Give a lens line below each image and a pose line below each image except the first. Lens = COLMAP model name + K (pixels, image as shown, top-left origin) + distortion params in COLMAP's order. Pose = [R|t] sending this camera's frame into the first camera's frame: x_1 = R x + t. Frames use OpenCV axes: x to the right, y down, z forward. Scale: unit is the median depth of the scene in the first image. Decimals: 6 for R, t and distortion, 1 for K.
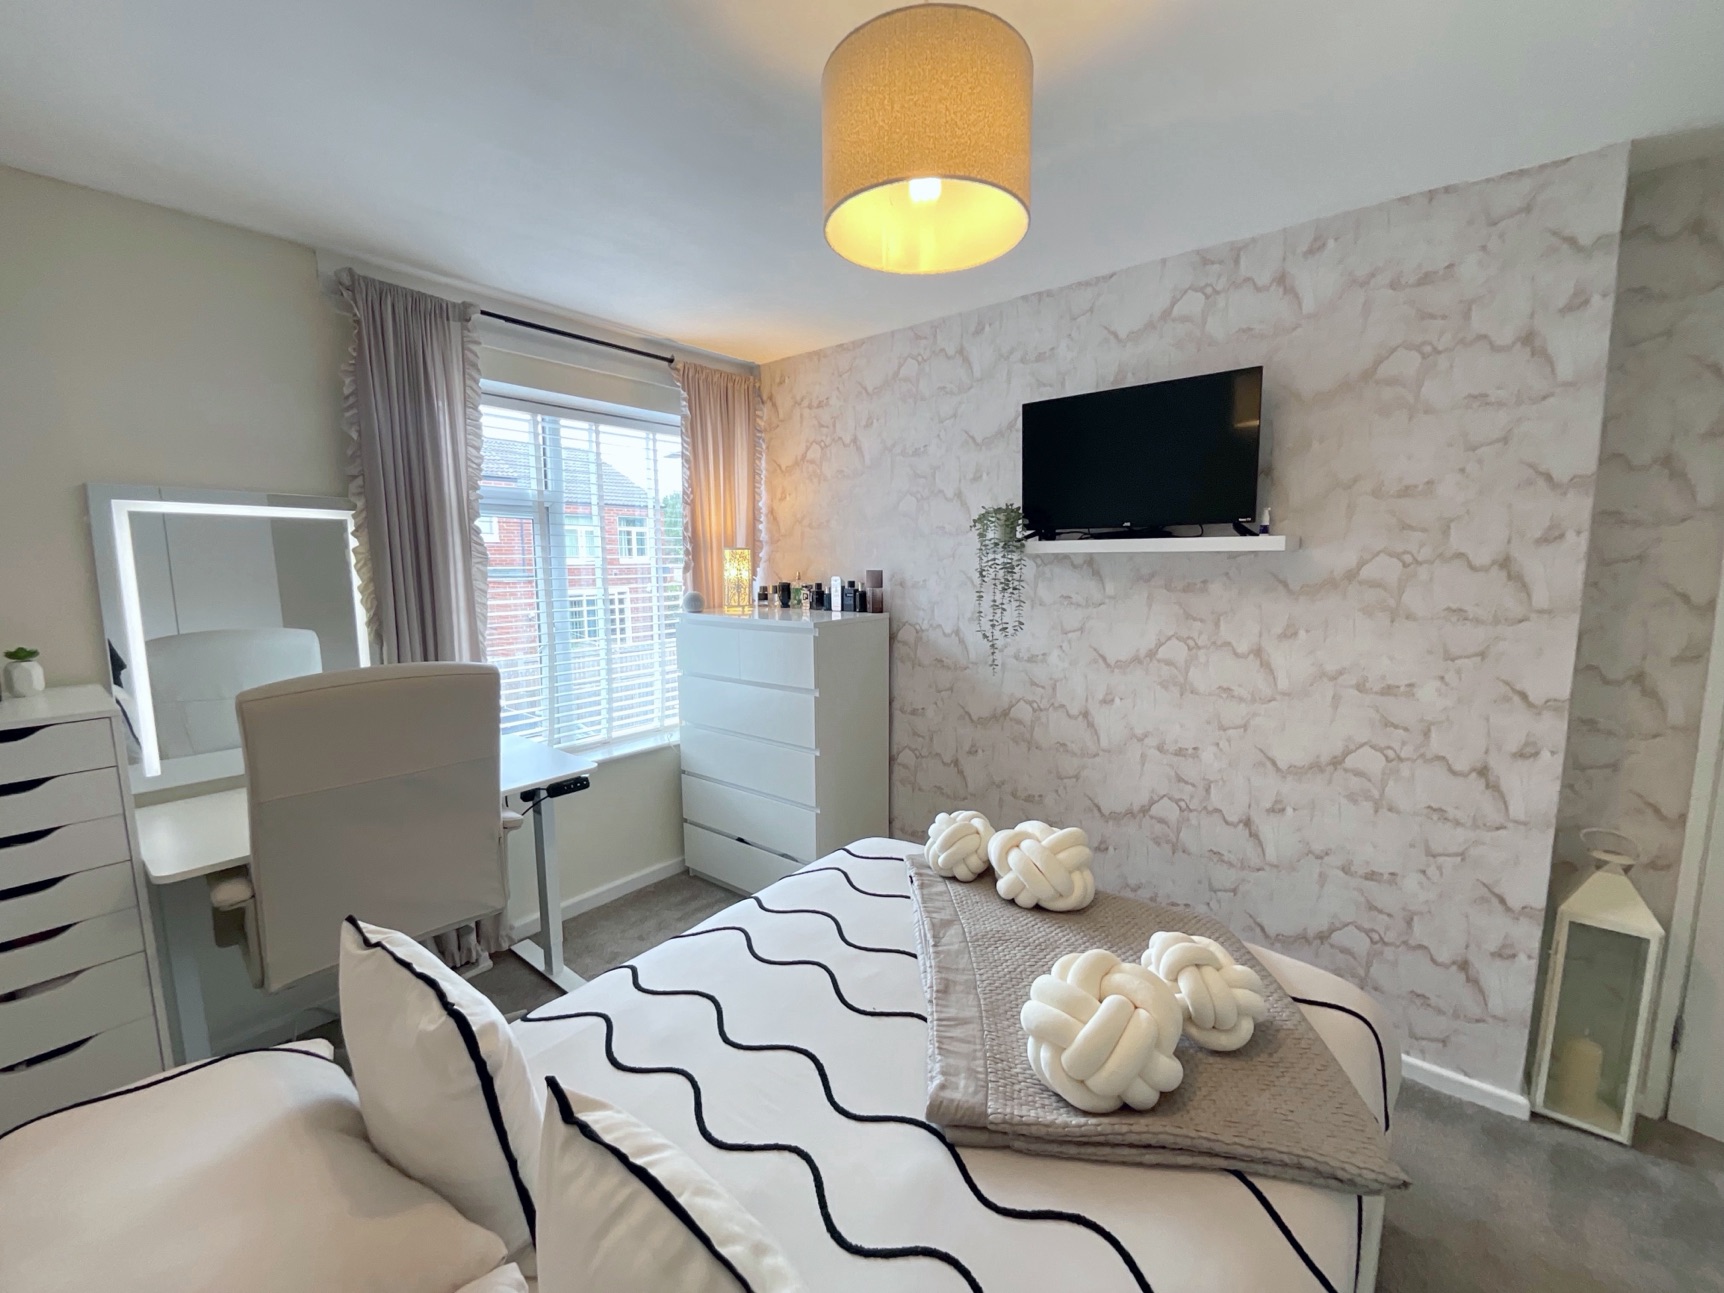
lens RADIAL K [[696.6, 0, 863.0], [0, 696.6, 644.8], [0, 0, 1]] dist [-0.006662, 0.002715]
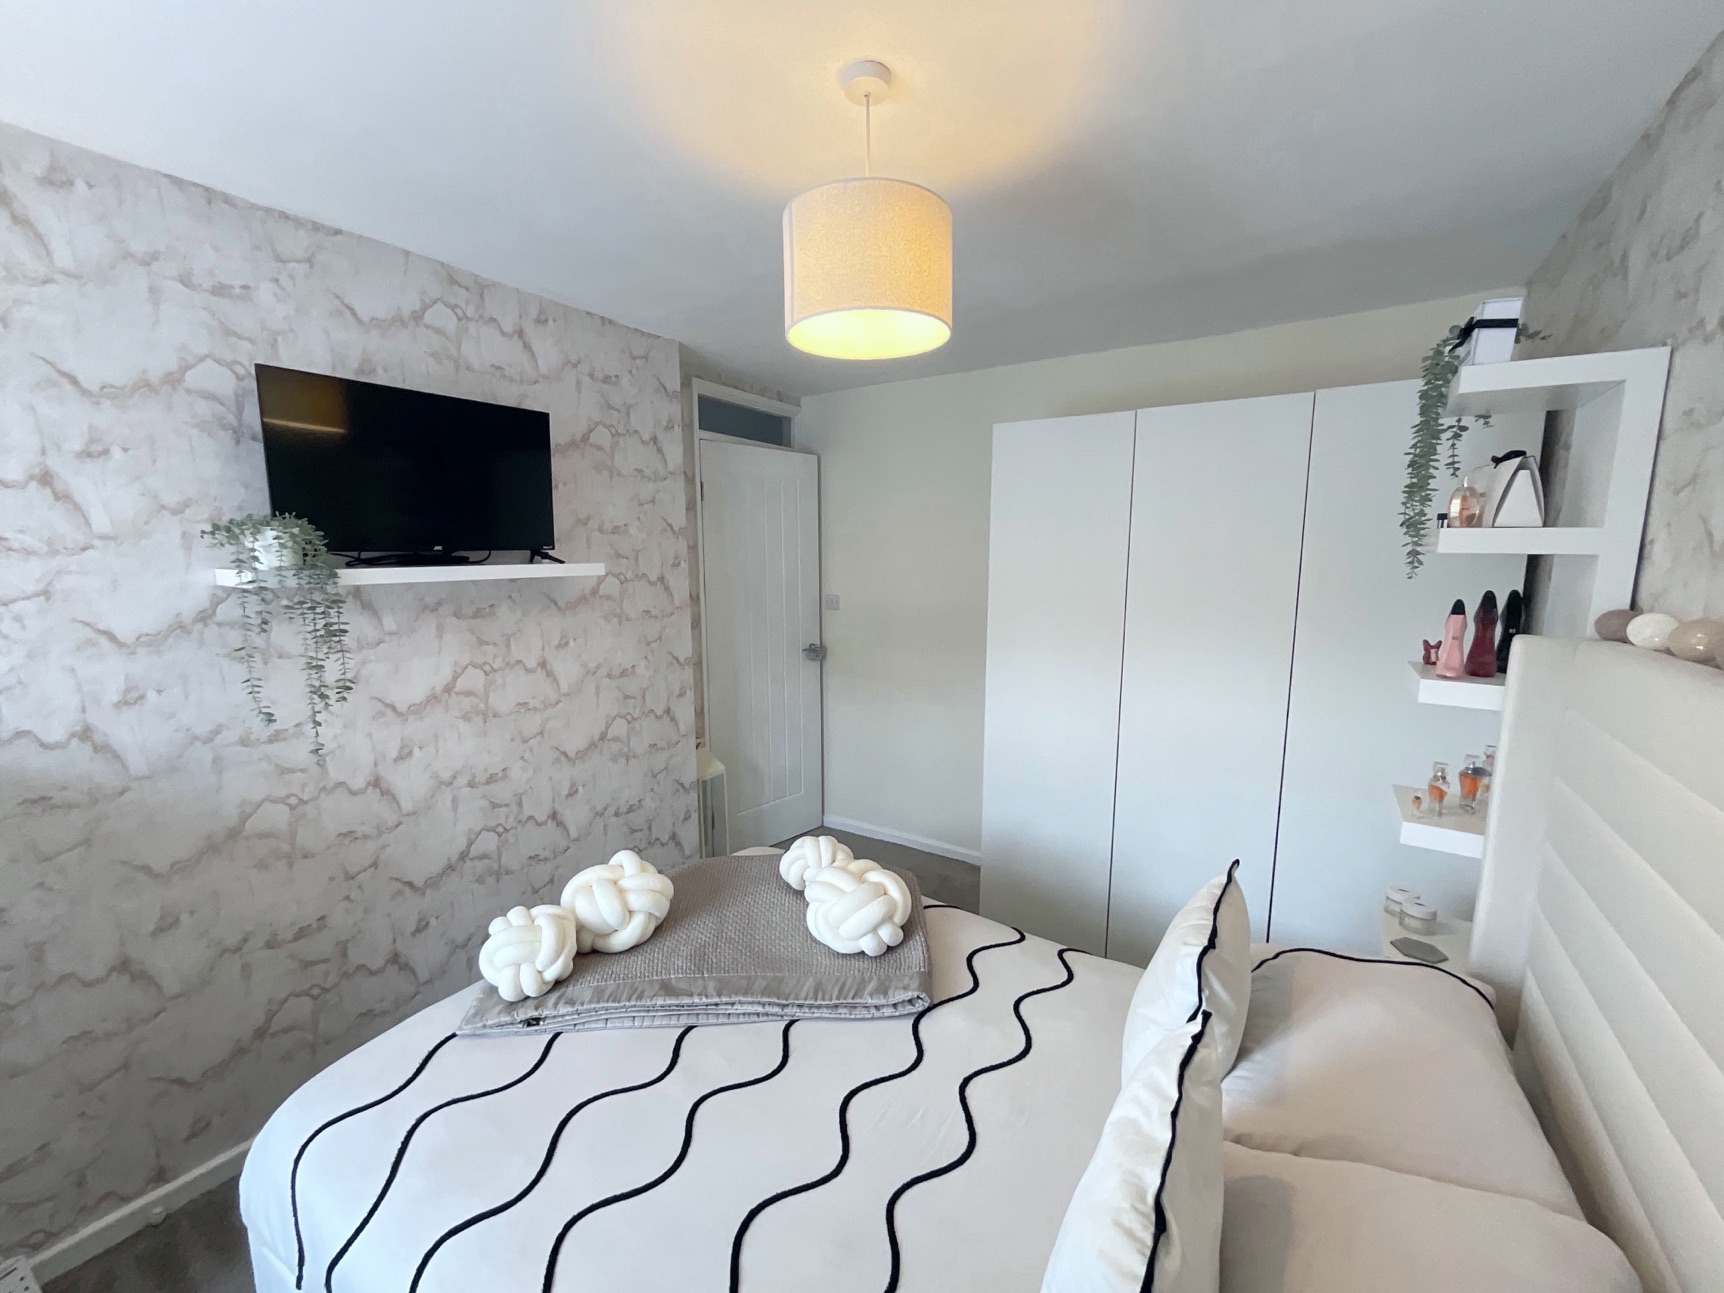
lens RADIAL K [[696.6, 0, 847.1], [0, 696.6, 651.7], [0, 0, 1]] dist [-0.006662, 0.002715]
pose [[-0.091238, -0.132284, 0.987004, -0.568403], [0.134150, 0.980471, 0.143809, -0.102469], [-0.986752, 0.145527, -0.071710, 0.576494]]
